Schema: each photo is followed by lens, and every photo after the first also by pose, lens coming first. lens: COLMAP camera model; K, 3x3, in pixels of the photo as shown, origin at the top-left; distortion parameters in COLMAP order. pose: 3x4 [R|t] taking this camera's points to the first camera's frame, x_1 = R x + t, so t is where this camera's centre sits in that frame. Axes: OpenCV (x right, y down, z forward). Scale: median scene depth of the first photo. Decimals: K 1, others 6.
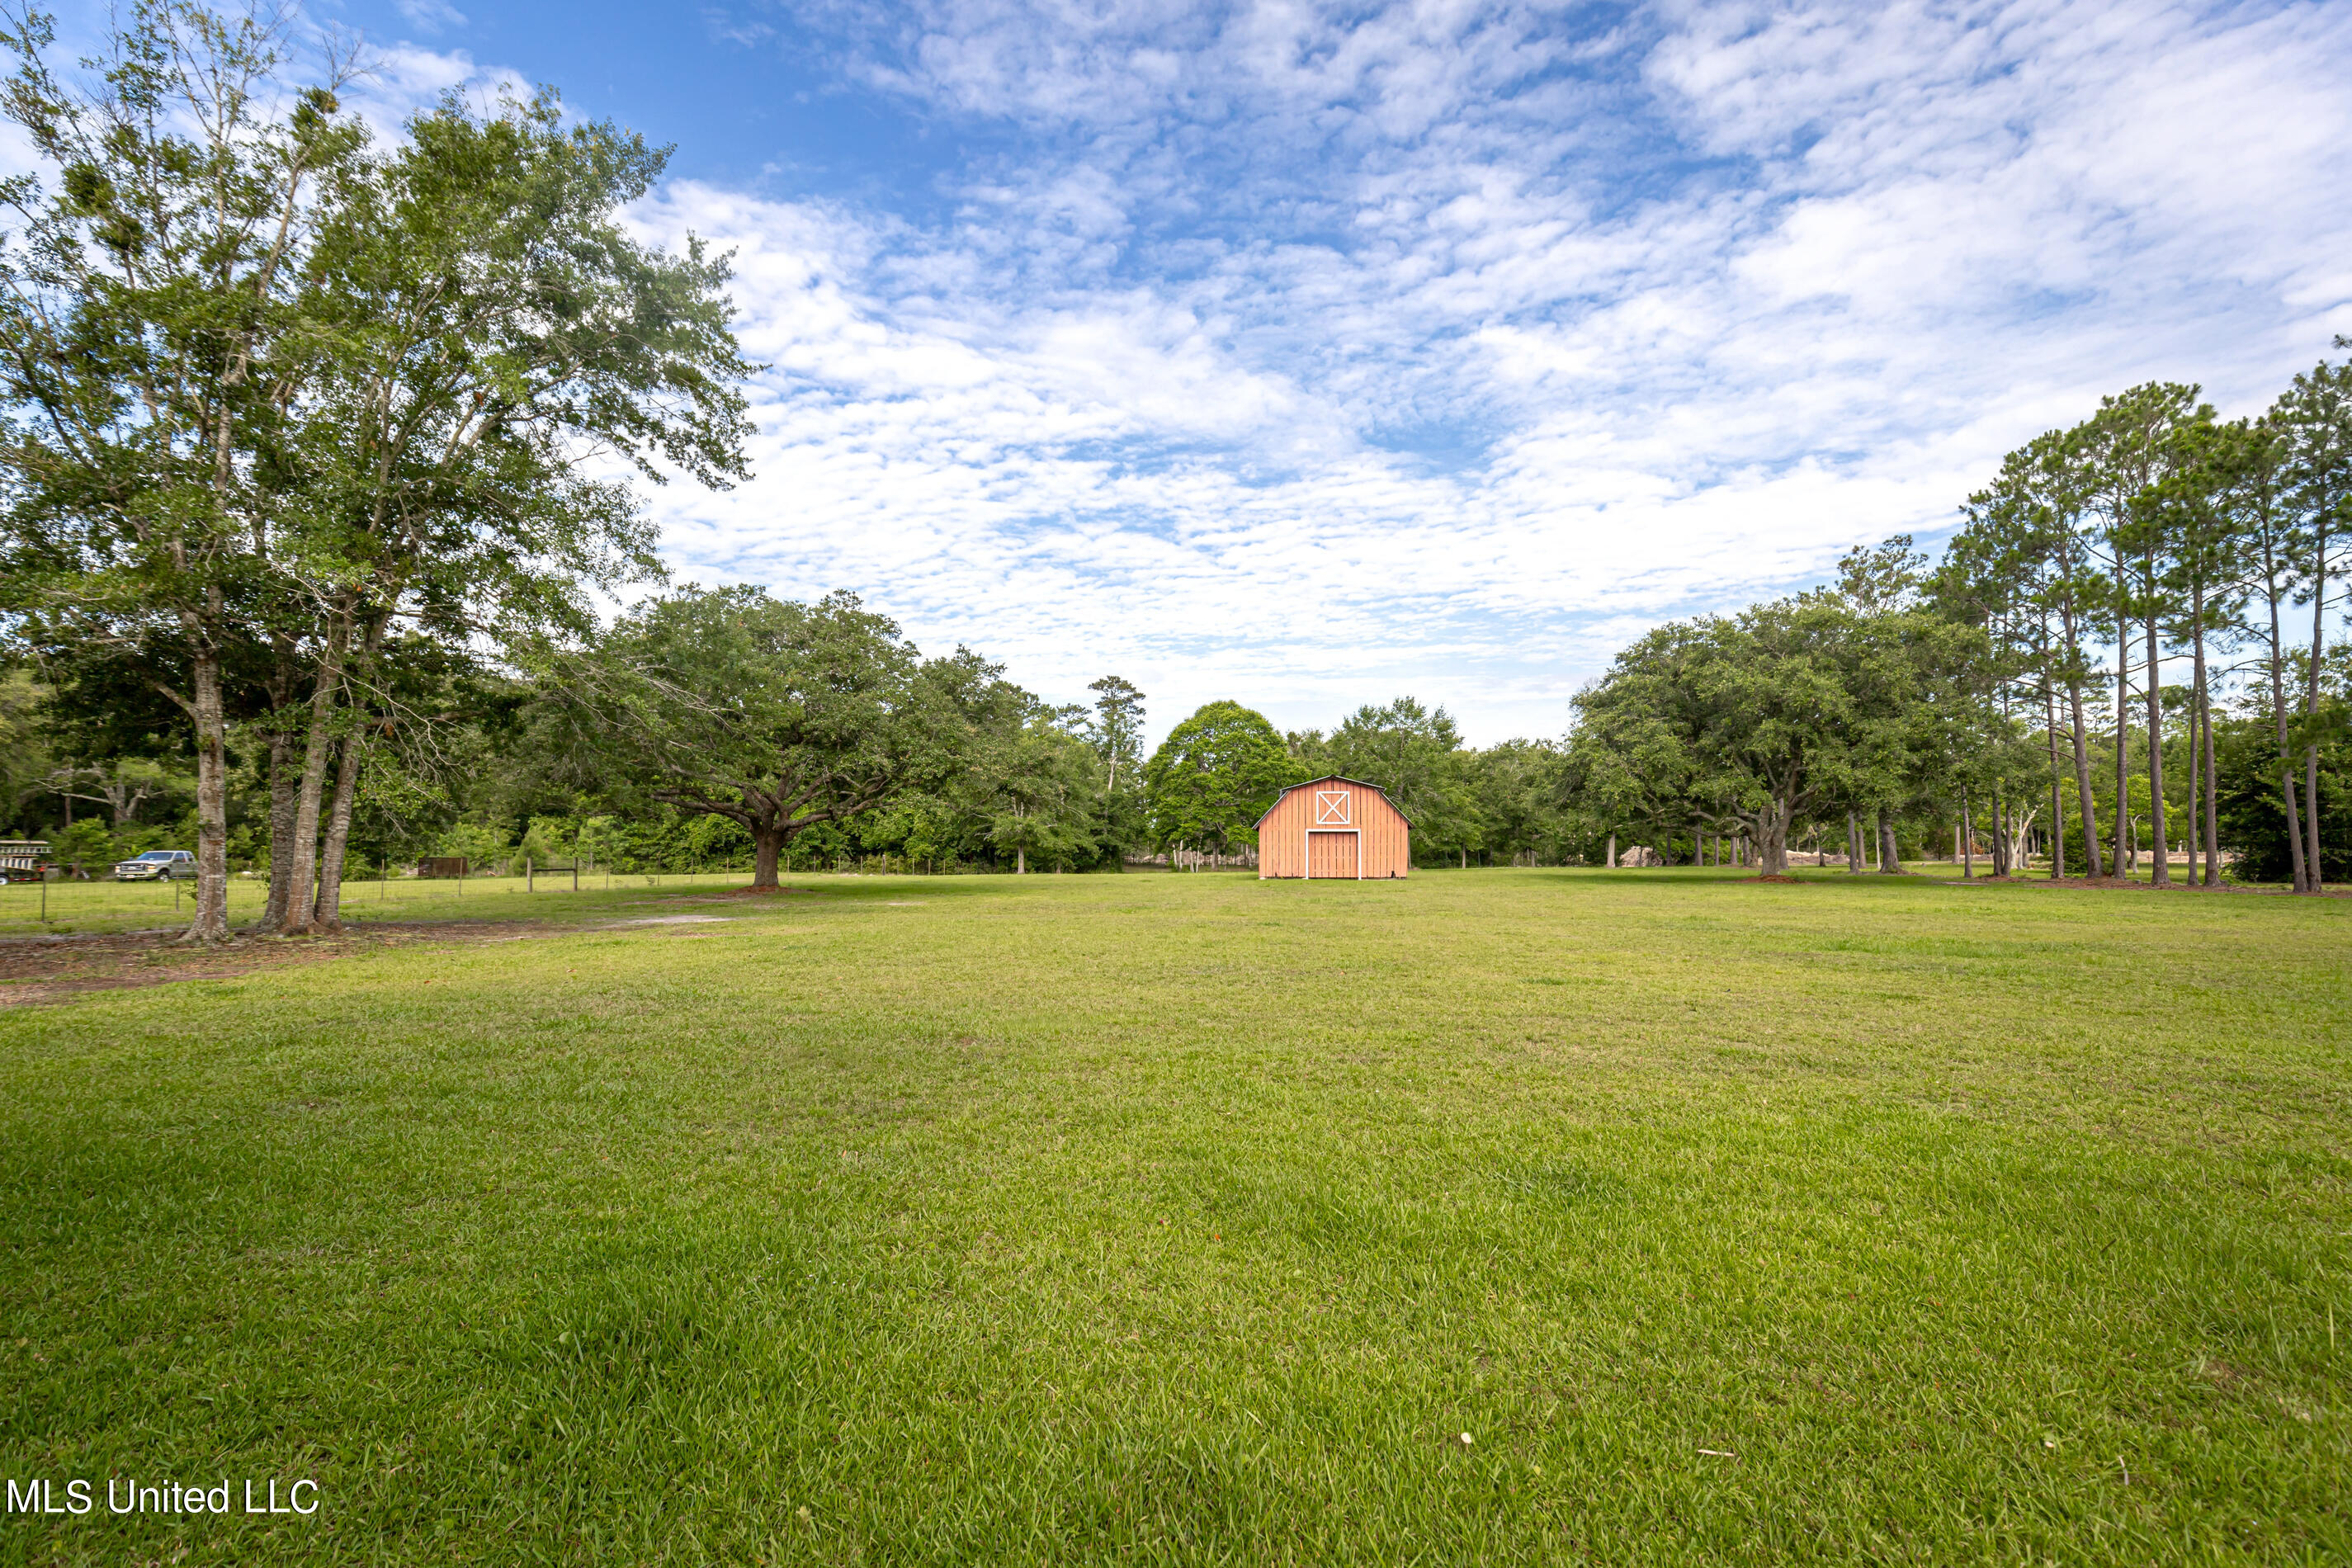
lens RADIAL K [[1103.2, 0, 1176.0], [0, 1103.2, 784.0], [0, 0, 1]] dist [-0.002631, -0.001132]
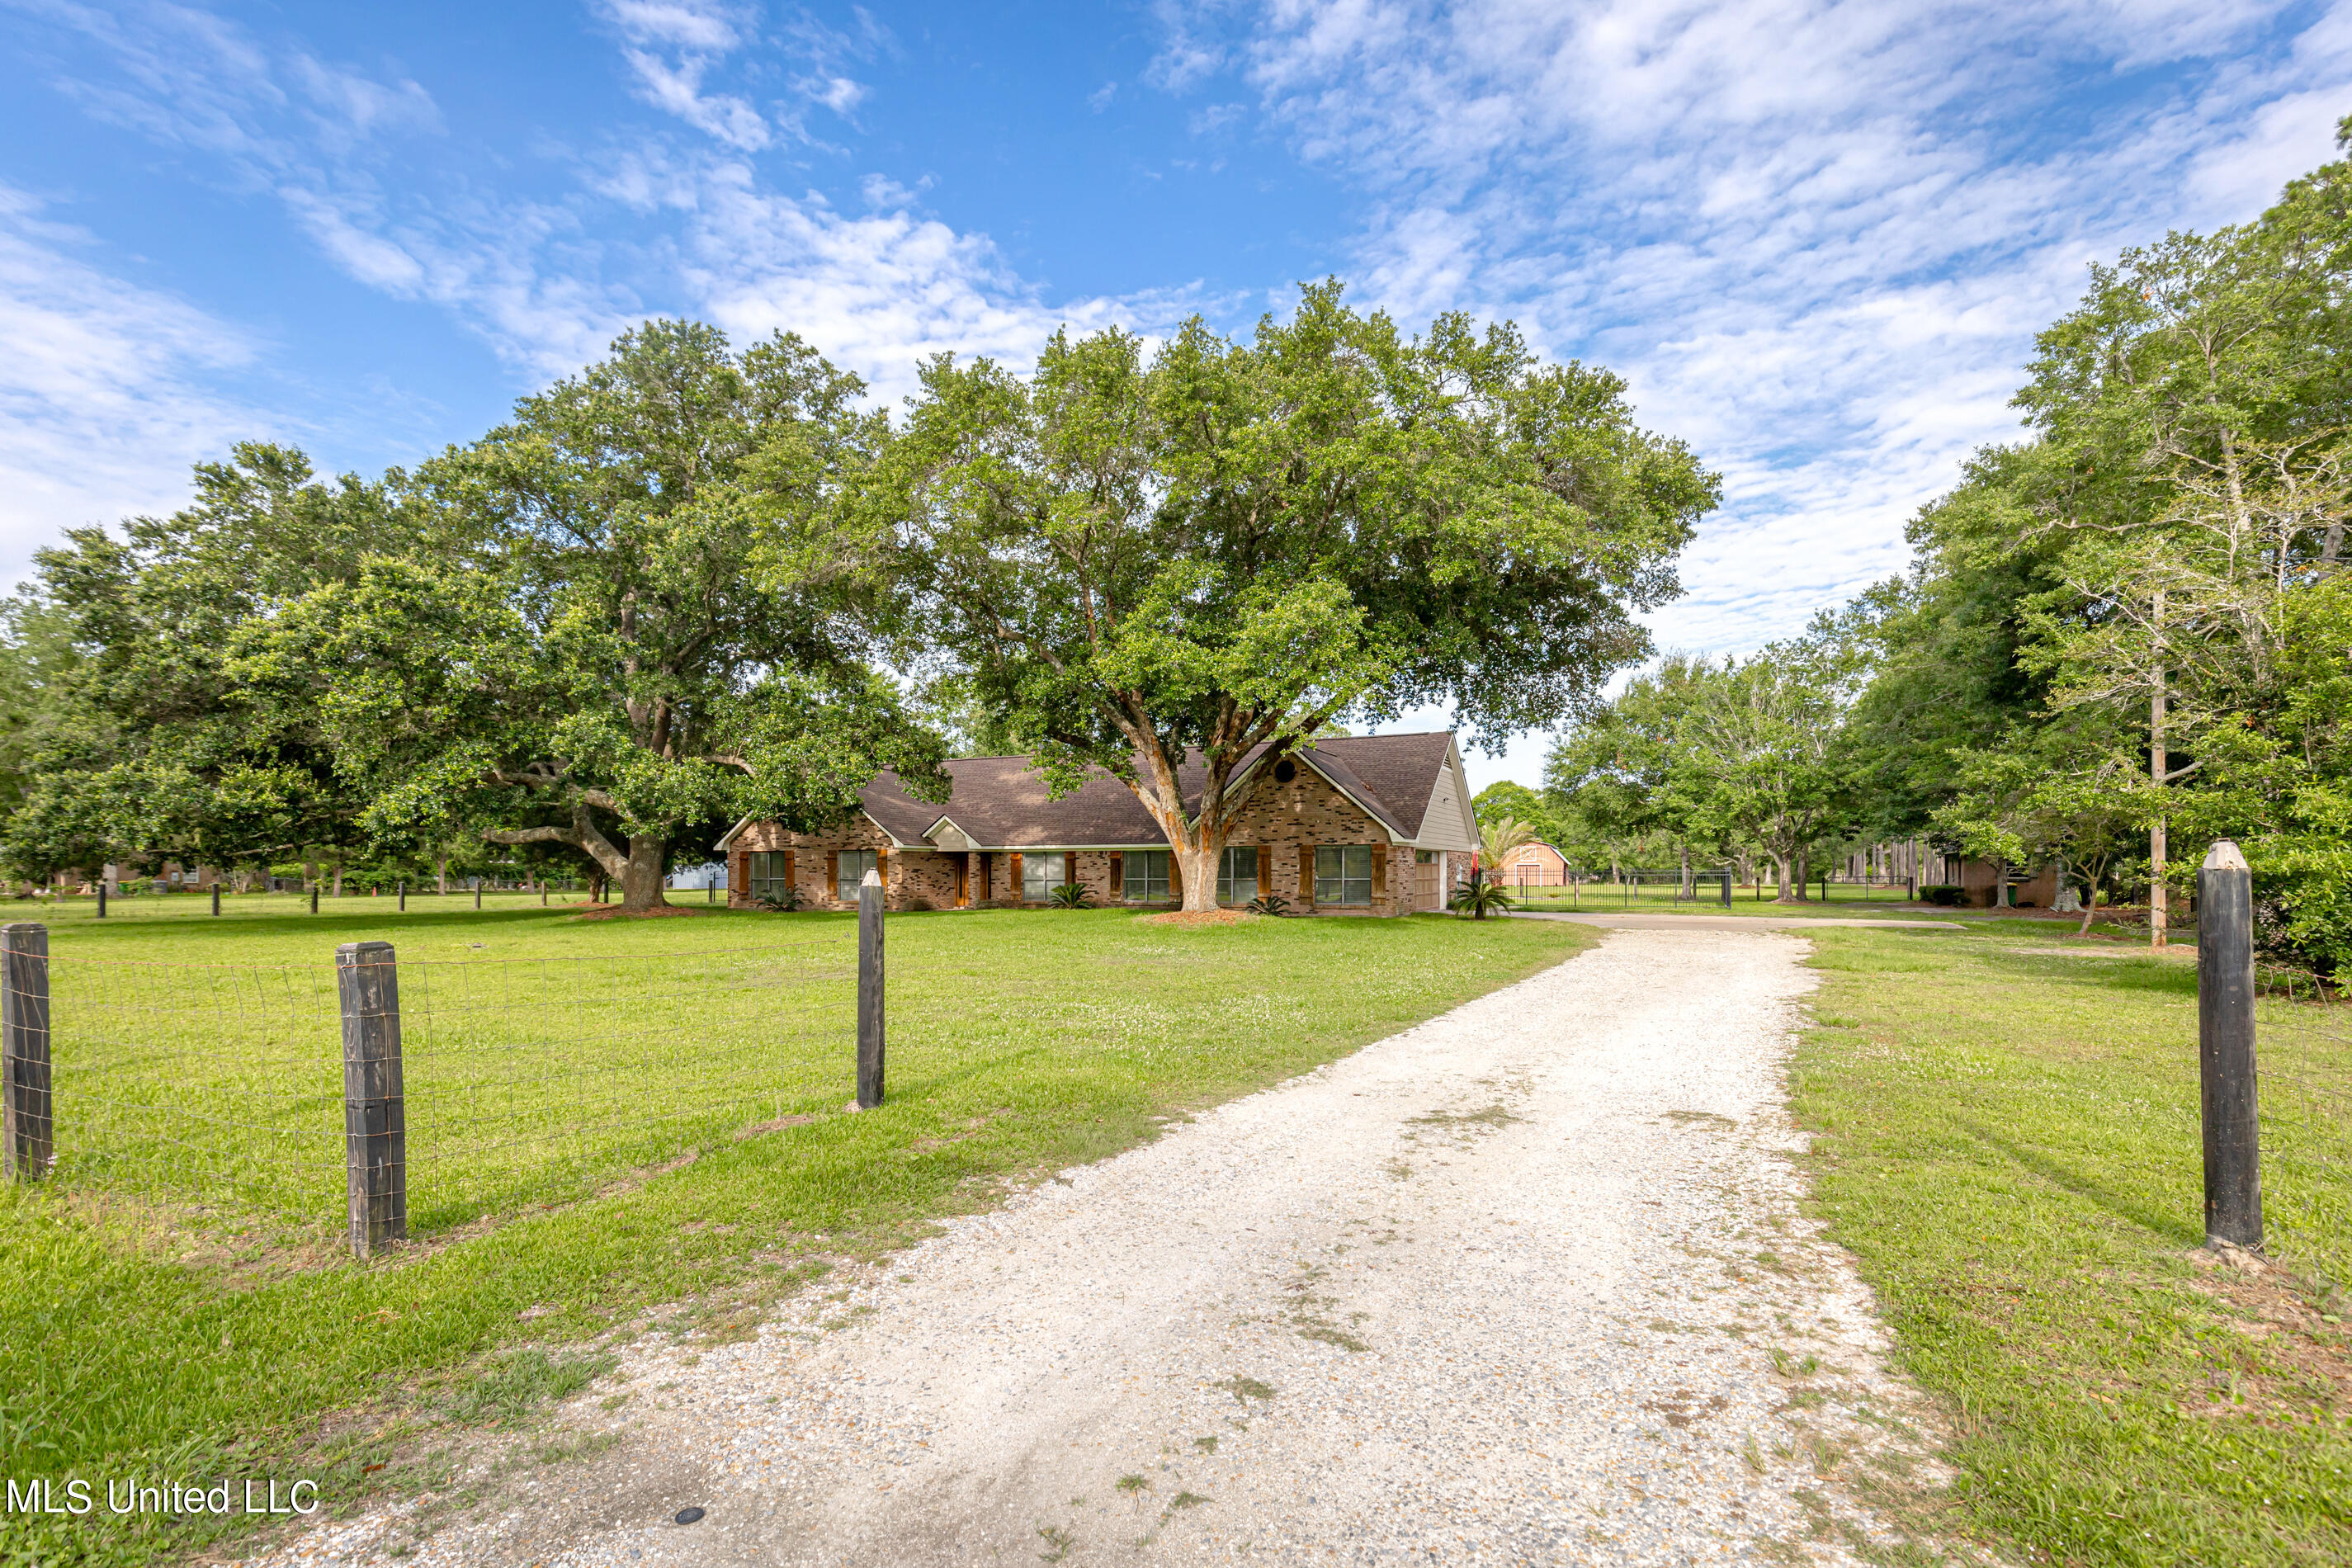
lens RADIAL K [[1145.4, 0, 1181.9], [0, 1145.4, 846.2], [0, 0, 1]] dist [-0.033964, 0.000387]
pose [[0.957713, -0.003669, -0.287701, 0.018577], [0.014374, 0.999280, 0.035108, -0.011597], [0.287365, -0.037759, 0.957077, -0.191133]]
